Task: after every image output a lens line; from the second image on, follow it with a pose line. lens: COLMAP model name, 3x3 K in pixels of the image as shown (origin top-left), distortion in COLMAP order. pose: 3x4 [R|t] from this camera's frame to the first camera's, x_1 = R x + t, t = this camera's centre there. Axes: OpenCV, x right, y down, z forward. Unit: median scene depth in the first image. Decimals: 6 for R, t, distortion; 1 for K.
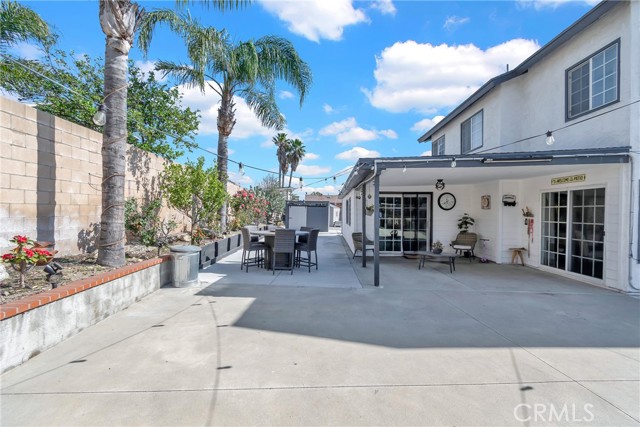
lens RADIAL K [[284.6, 0, 322.2], [0, 284.6, 211.9], [0, 0, 1]] dist [-0.001286, -0.000392]
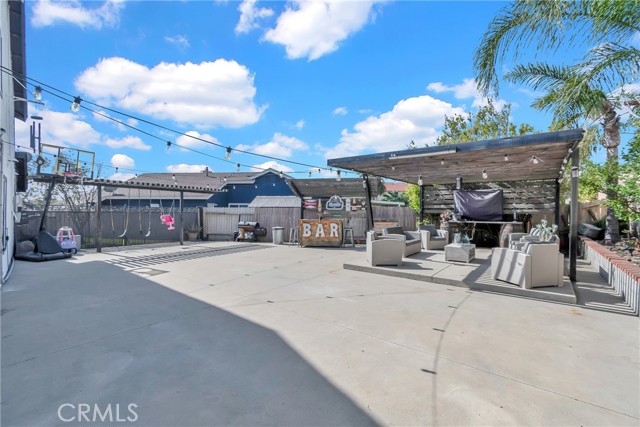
lens RADIAL K [[284.6, 0, 322.2], [0, 284.6, 211.9], [0, 0, 1]] dist [-0.001286, -0.000392]
pose [[-0.750968, -0.020138, 0.660031, -0.631402], [-0.013922, 0.999796, 0.014664, -0.009146], [-0.660191, 0.001823, -0.751095, 1.771557]]
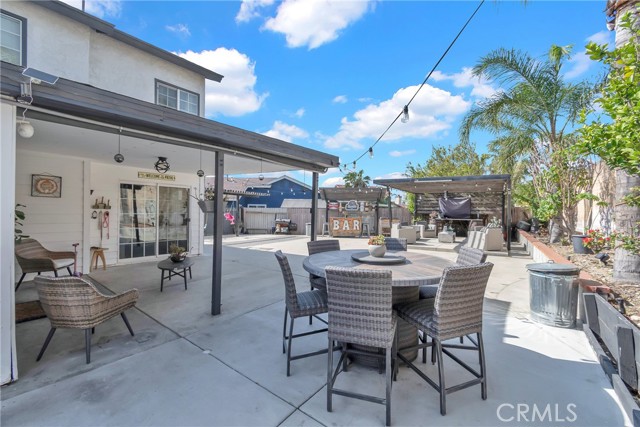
lens RADIAL K [[284.6, 0, 322.2], [0, 284.6, 211.9], [0, 0, 1]] dist [-0.001286, -0.000392]
pose [[-0.816423, -0.024284, 0.576943, -0.778983], [-0.022984, 0.999690, 0.009554, 0.007537], [-0.576996, -0.005461, -0.816729, 3.454140]]
